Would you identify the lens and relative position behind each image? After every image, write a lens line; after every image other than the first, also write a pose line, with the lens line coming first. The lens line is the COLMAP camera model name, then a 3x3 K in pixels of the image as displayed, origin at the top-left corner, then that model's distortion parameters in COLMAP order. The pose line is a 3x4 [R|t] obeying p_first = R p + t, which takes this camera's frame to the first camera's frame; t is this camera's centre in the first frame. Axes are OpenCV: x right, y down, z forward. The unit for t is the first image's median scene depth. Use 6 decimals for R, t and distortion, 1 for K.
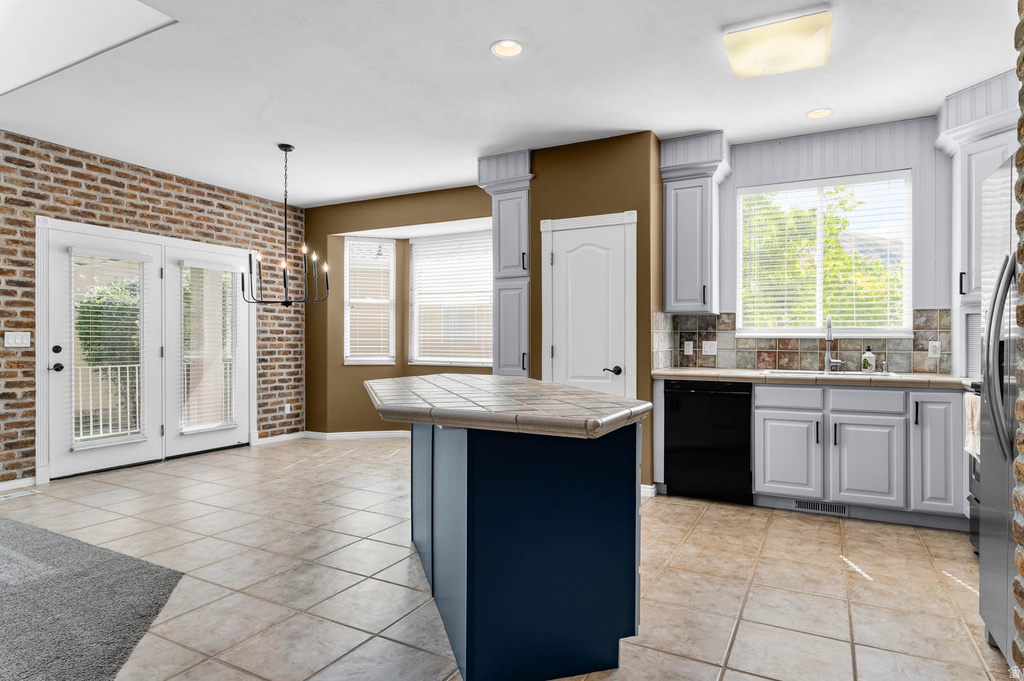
lens RADIAL K [[577.0, 0, 511.3], [0, 577.0, 343.1], [0, 0, 1]] dist [0.000358, -0.002686]
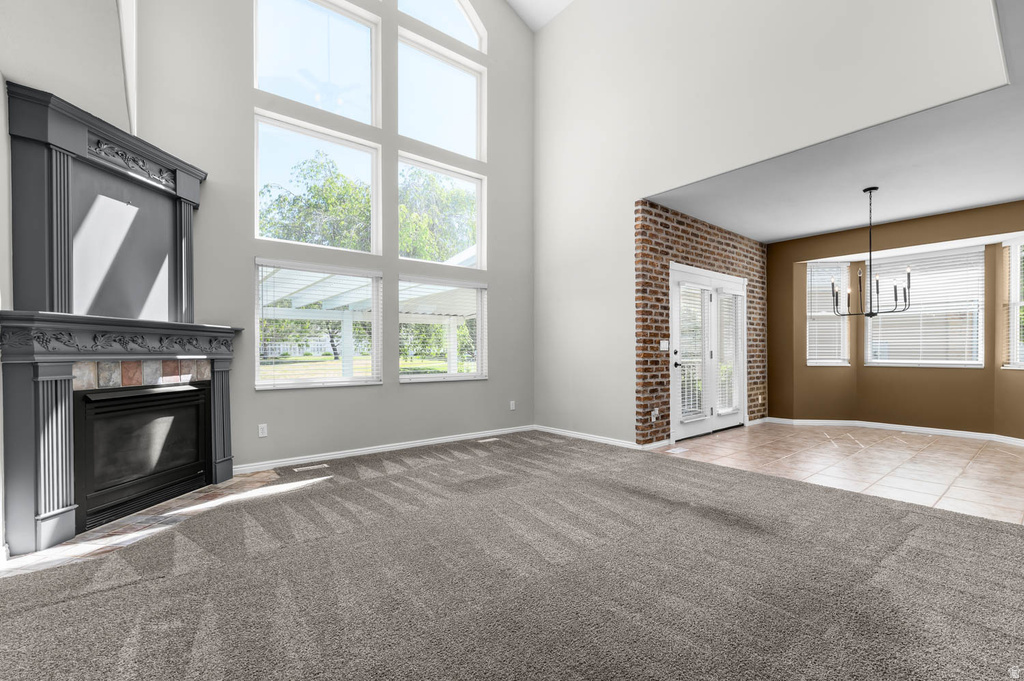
lens RADIAL K [[443.3, 0, 523.4], [0, 443.3, 356.2], [0, 0, 1]] dist [0.002673, -0.000394]
pose [[0.923746, -0.002728, -0.382997, -0.710618], [0.005237, 0.999971, 0.005508, 0.012056], [0.382971, -0.007094, 0.923733, -0.179906]]
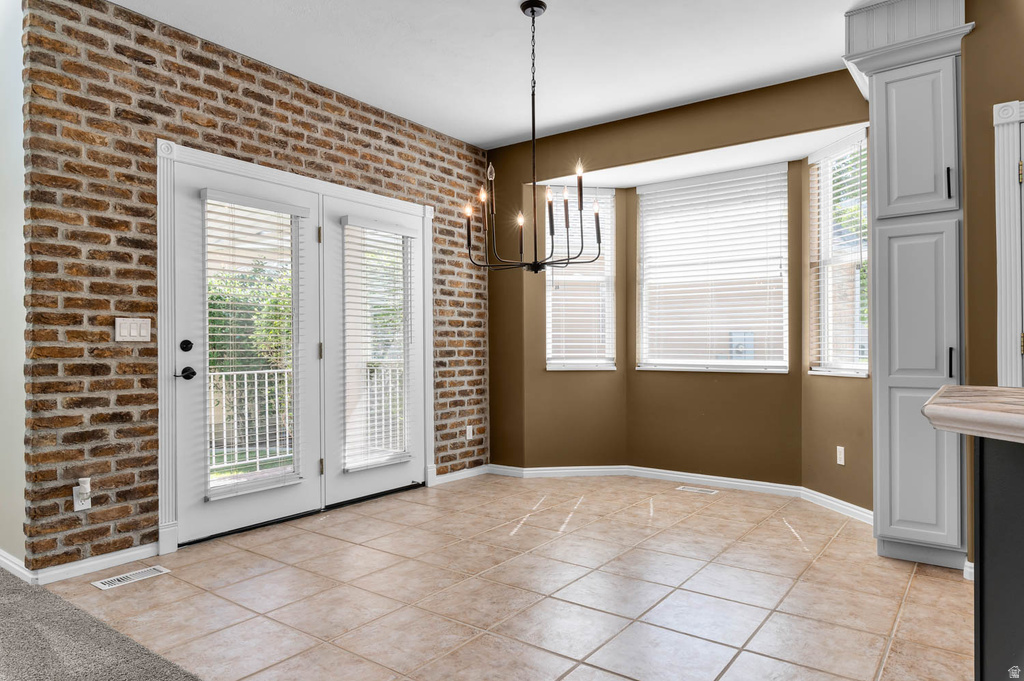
lens RADIAL K [[642.9, 0, 518.4], [0, 642.9, 346.9], [0, 0, 1]] dist [-0.000497, -0.001370]
pose [[0.989959, -0.006163, -0.141220, -0.310328], [0.005886, 0.999980, -0.002383, 0.015927], [0.141232, 0.001528, 0.989975, 0.329520]]
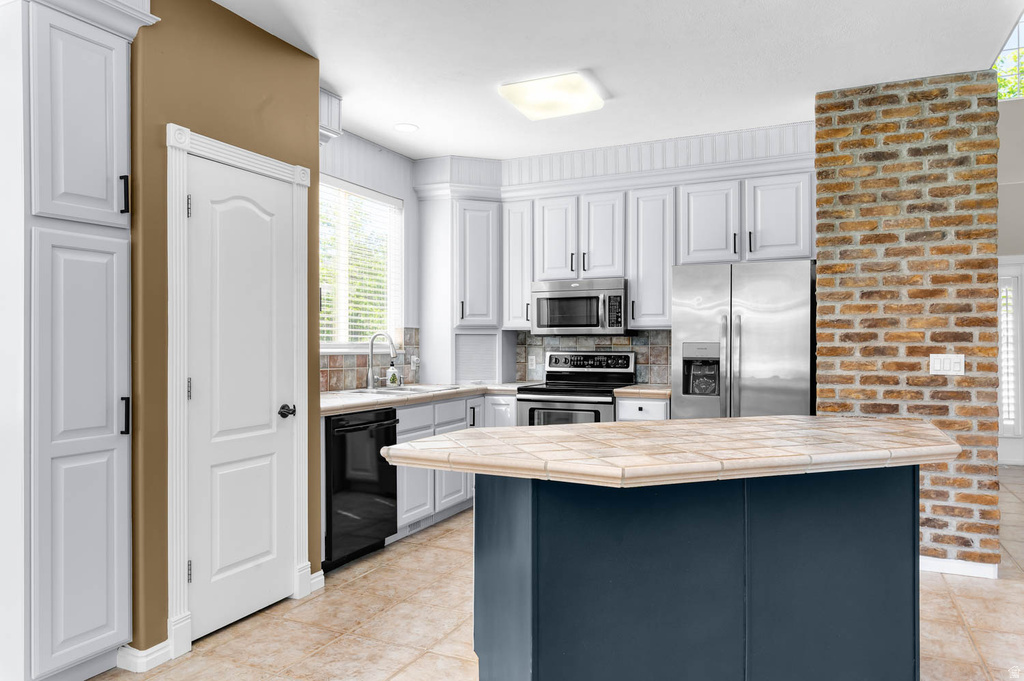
lens RADIAL K [[679.0, 0, 518.0], [0, 679.0, 341.0], [0, 0, 1]] dist [0.004506, -0.003157]
pose [[-0.052182, 0.000064, 0.998638, -0.538029], [-0.000039, 1.000000, -0.000066, -0.027575], [-0.998638, -0.000043, -0.052182, 0.731557]]
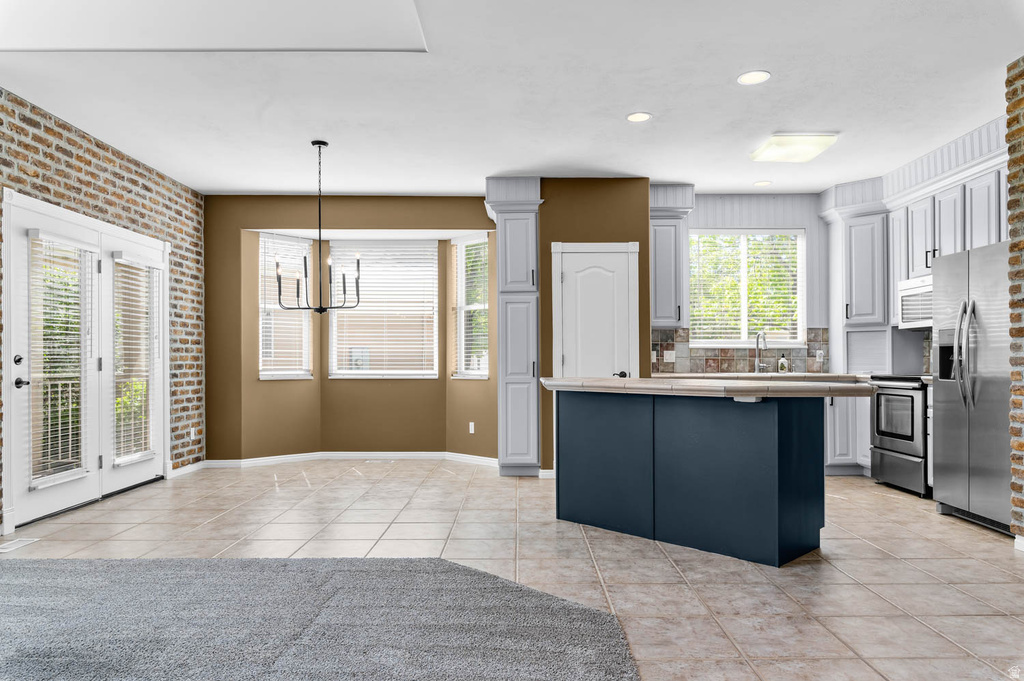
lens RADIAL K [[679.0, 0, 516.4], [0, 679.0, 354.0], [0, 0, 1]] dist [0.004506, -0.003157]
pose [[0.884190, -0.000657, 0.467127, -0.618578], [0.005615, 0.999942, -0.009221, 0.014598], [-0.467093, 0.010776, 0.884142, -0.124902]]
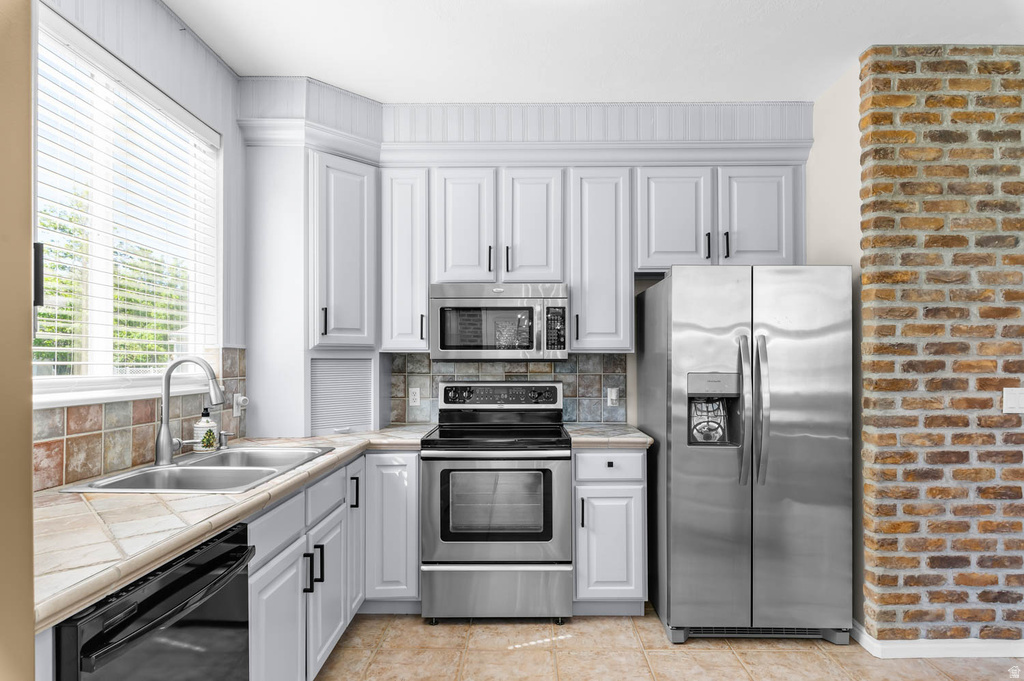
lens RADIAL K [[543.3, 0, 518.5], [0, 543.3, 356.8], [0, 0, 1]] dist [-0.002036, 0.000961]
pose [[-0.461726, 0.002086, 0.887020, -0.015655], [-0.000810, 0.999996, -0.002774, -0.039705], [-0.887022, -0.001999, -0.461723, 0.850039]]
